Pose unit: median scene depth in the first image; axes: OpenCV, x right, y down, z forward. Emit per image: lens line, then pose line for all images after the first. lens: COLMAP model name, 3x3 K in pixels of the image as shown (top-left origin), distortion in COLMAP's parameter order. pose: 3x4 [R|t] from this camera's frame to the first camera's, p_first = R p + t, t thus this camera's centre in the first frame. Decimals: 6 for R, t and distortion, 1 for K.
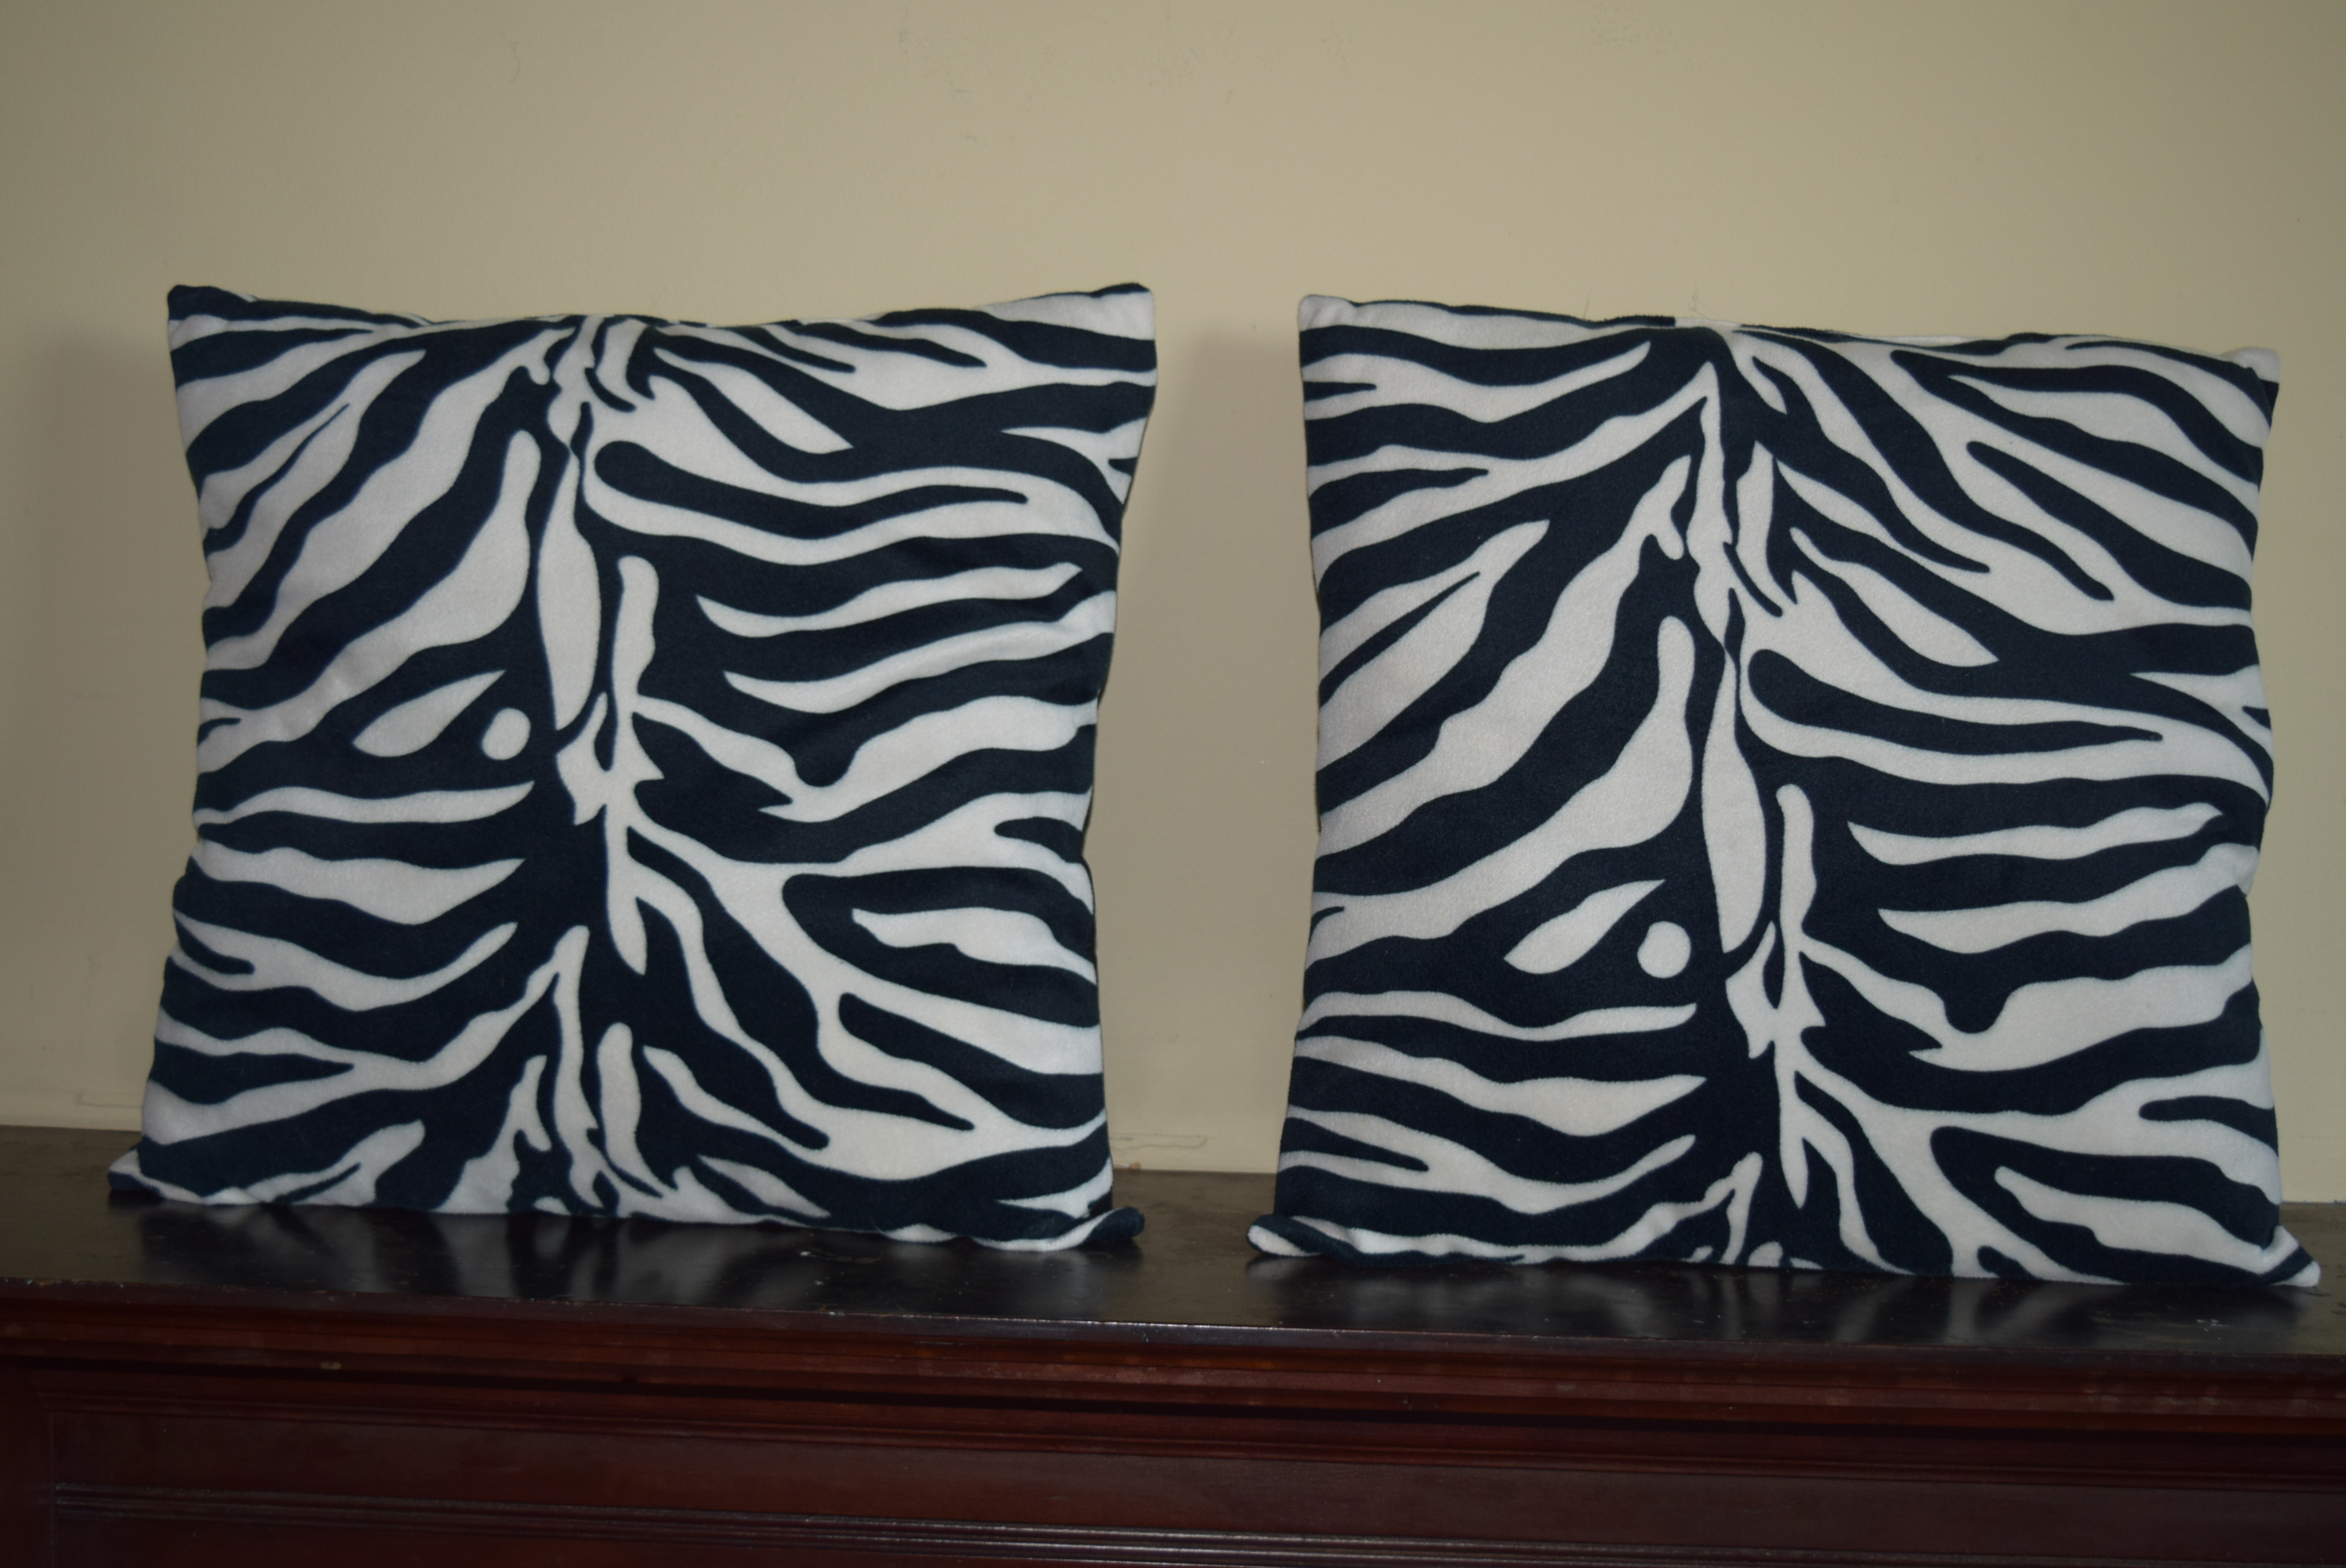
lens RADIAL K [[2889.5, 0, 1179.9], [0, 2889.5, 797.1], [0, 0, 1]] dist [-0.036242, 0.000000]
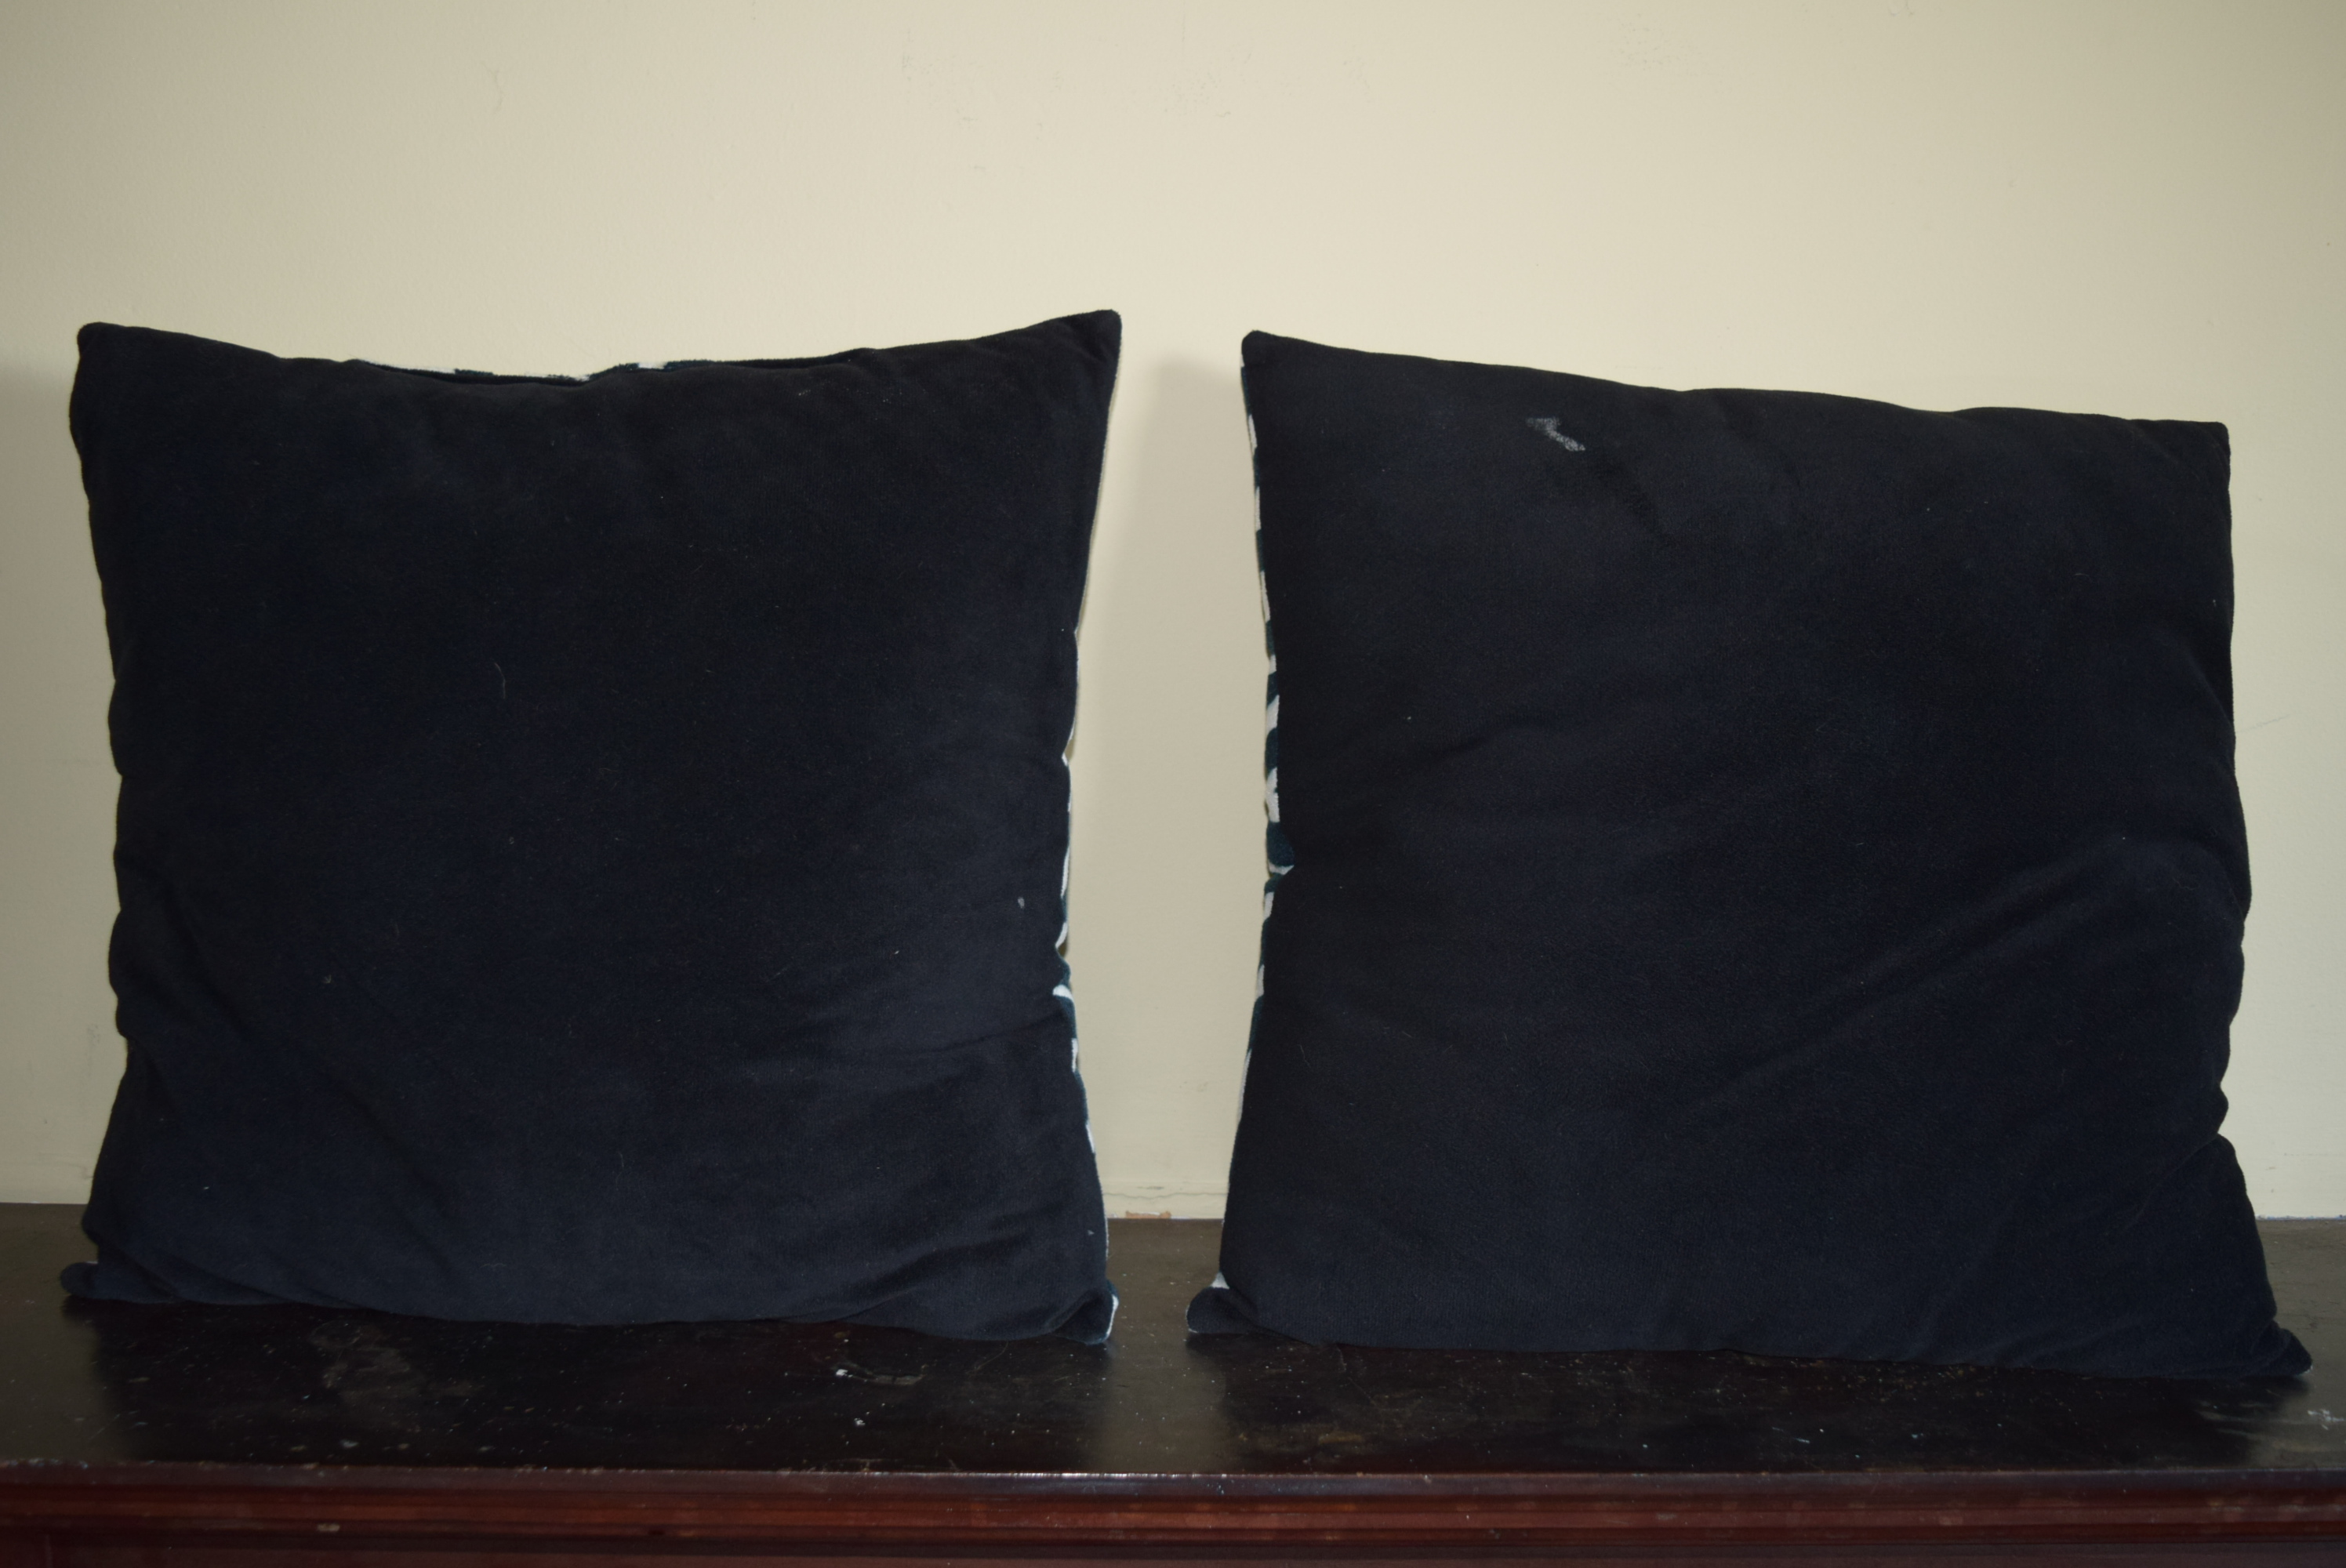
lens RADIAL K [[2160.1, 0, 1165.7], [0, 2160.1, 783.3], [0, 0, 1]] dist [-0.038355, 0.006747]
pose [[0.998965, -0.019511, 0.041100, -0.052504], [0.017393, 0.998534, 0.051261, -0.071736], [-0.042040, -0.050493, 0.997839, 0.325507]]
